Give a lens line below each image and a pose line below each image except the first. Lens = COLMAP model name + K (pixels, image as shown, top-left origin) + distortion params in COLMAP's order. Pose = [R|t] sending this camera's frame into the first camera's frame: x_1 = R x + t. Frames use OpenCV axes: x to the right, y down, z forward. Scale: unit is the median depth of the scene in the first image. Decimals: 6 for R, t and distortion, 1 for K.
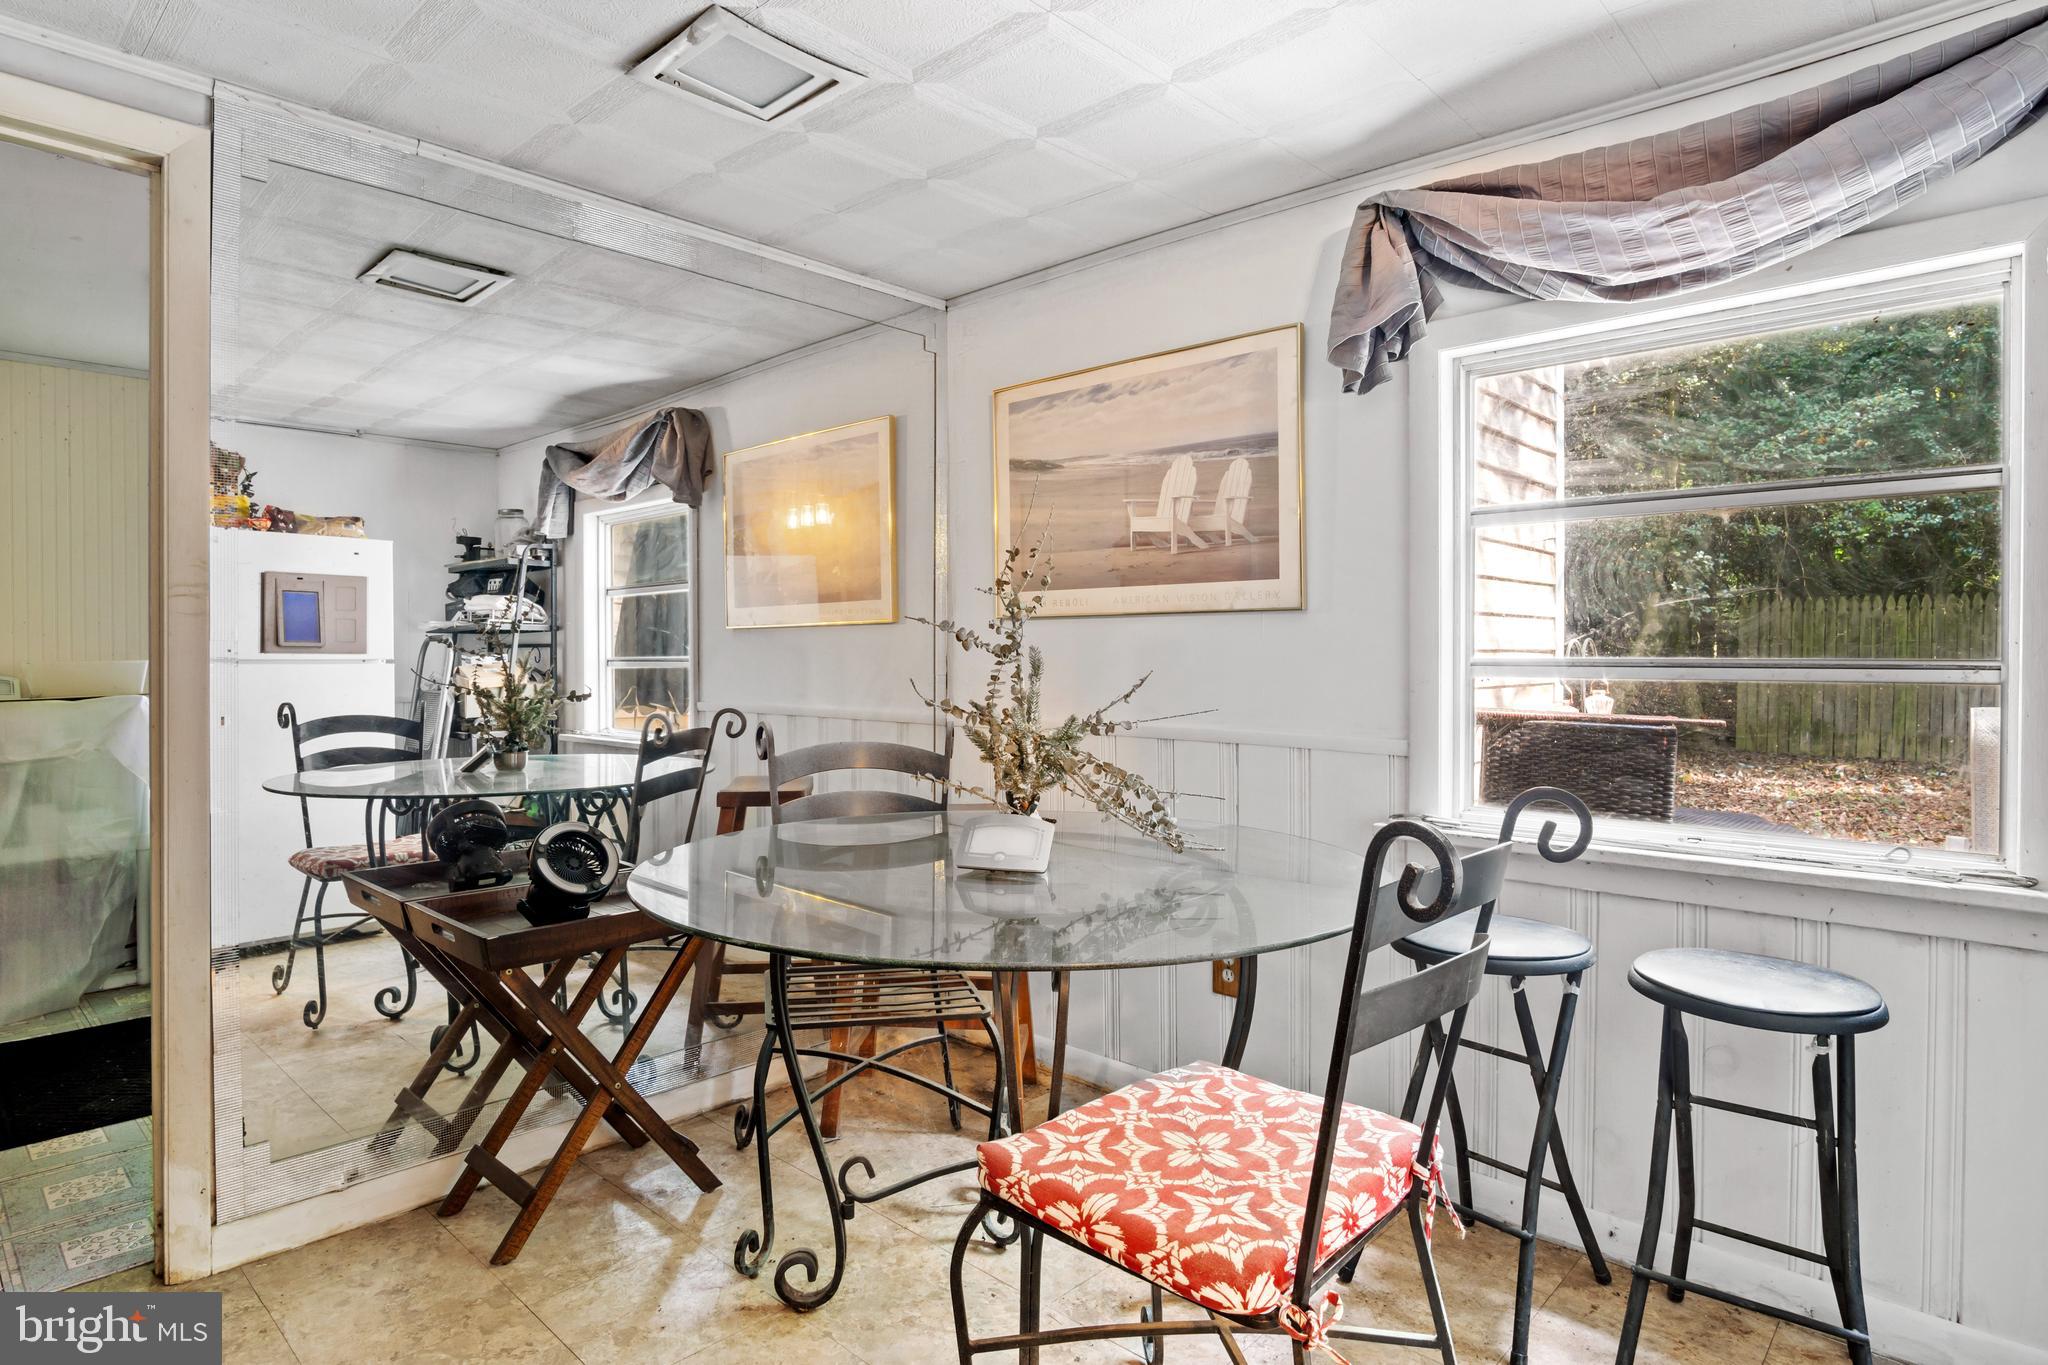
lens RADIAL K [[1100.8, 0, 1032.7], [0, 1100.8, 678.6], [0, 0, 1]] dist [-0.008292, 0.000481]
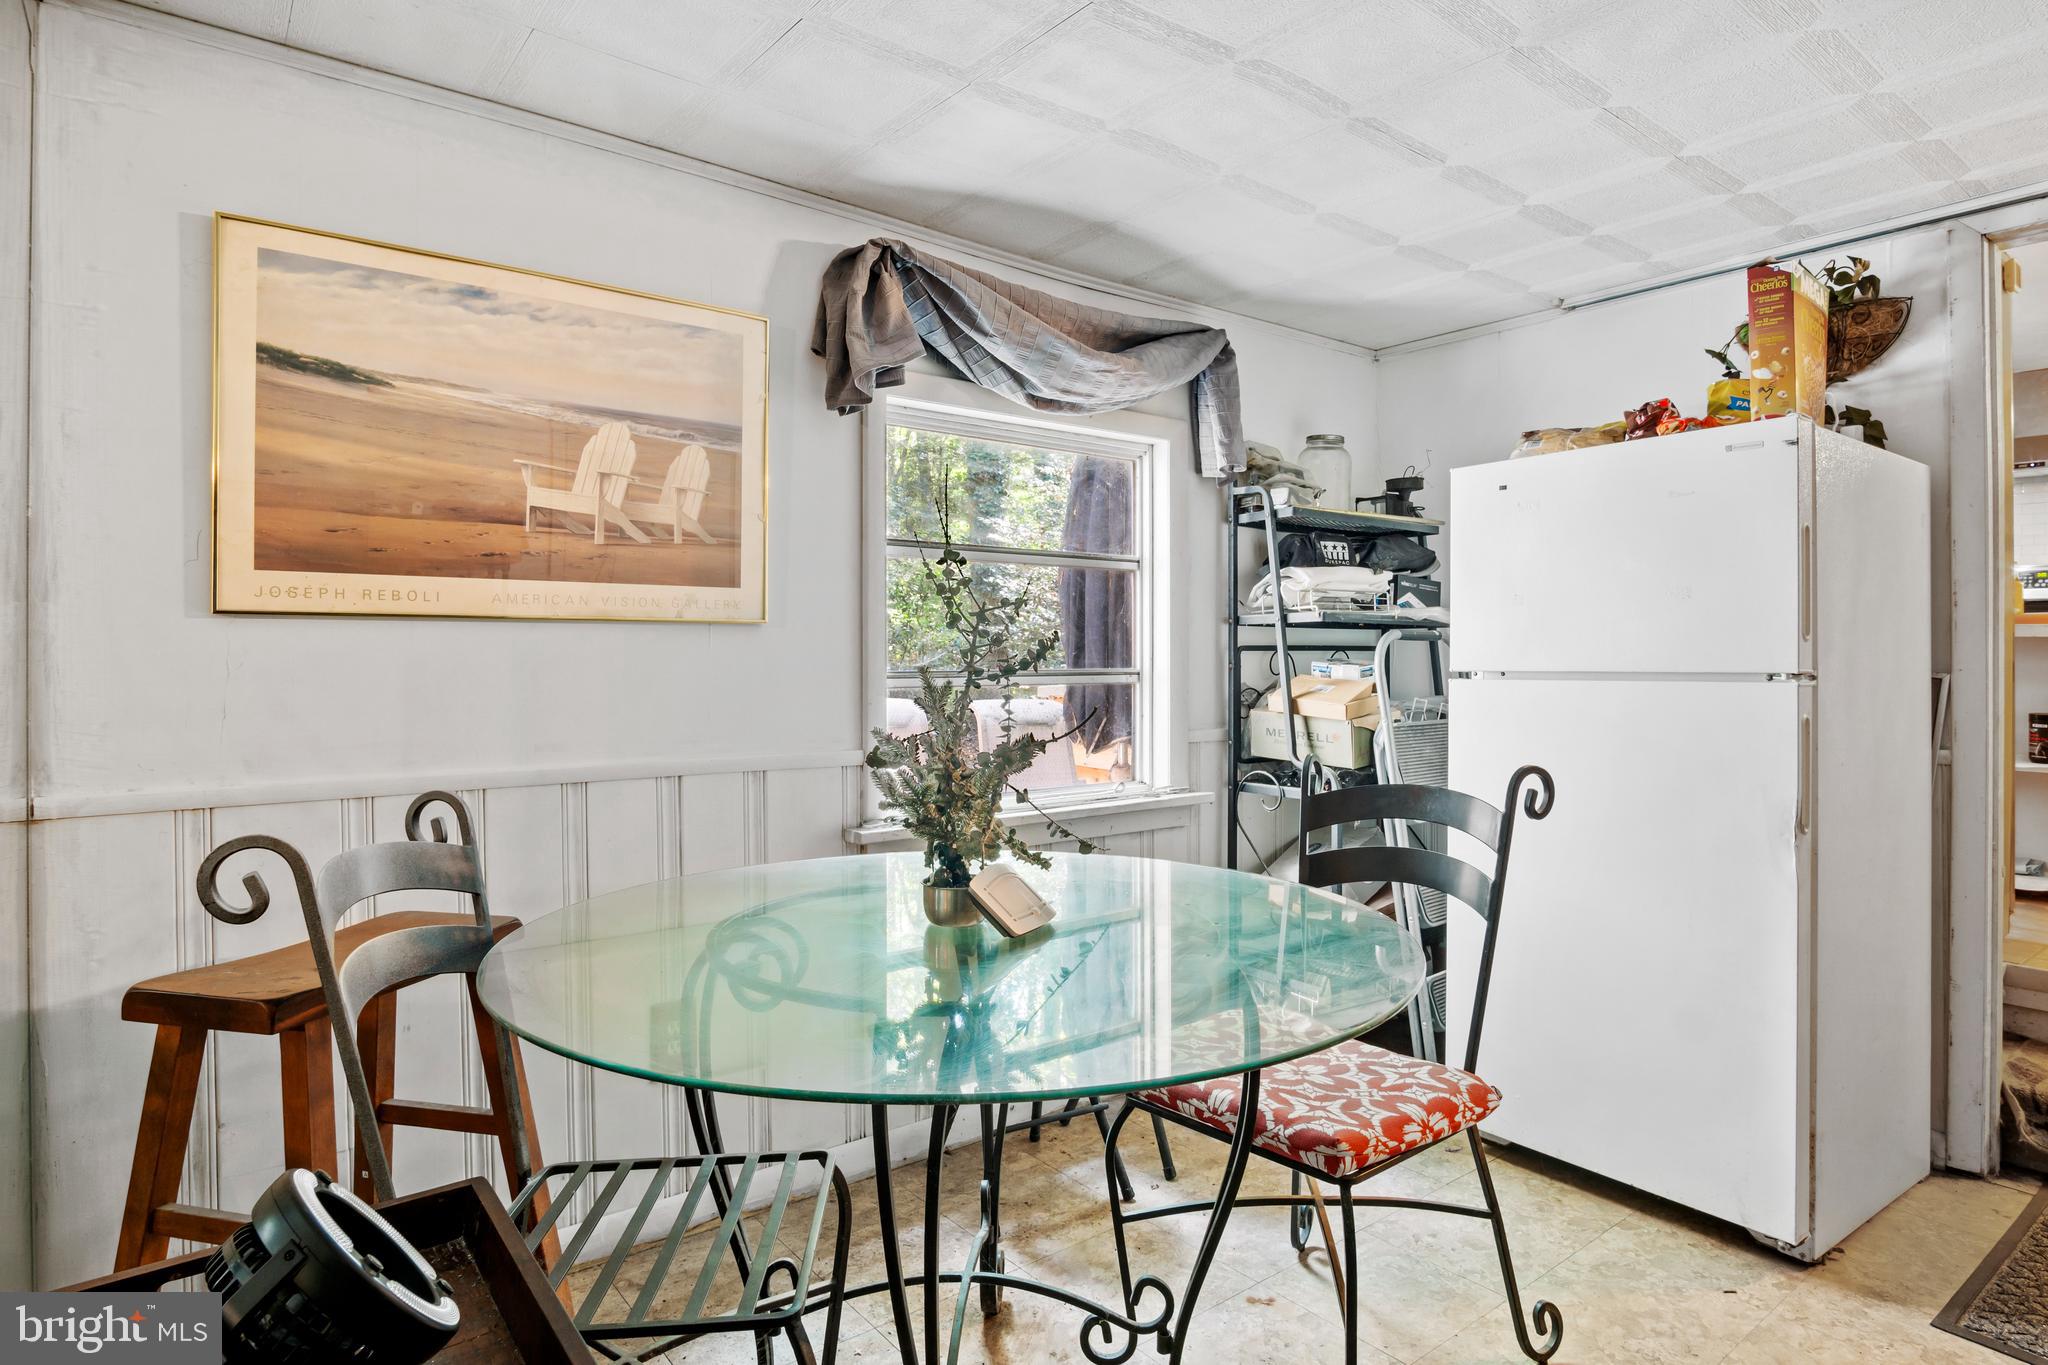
lens RADIAL K [[1100.8, 0, 1029.3], [0, 1100.8, 662.9], [0, 0, 1]] dist [-0.008292, 0.000481]
pose [[0.168181, -0.006651, 0.985734, -0.620231], [0.028858, 0.999582, 0.001821, -0.023317], [-0.985334, 0.028140, 0.168303, 0.601958]]
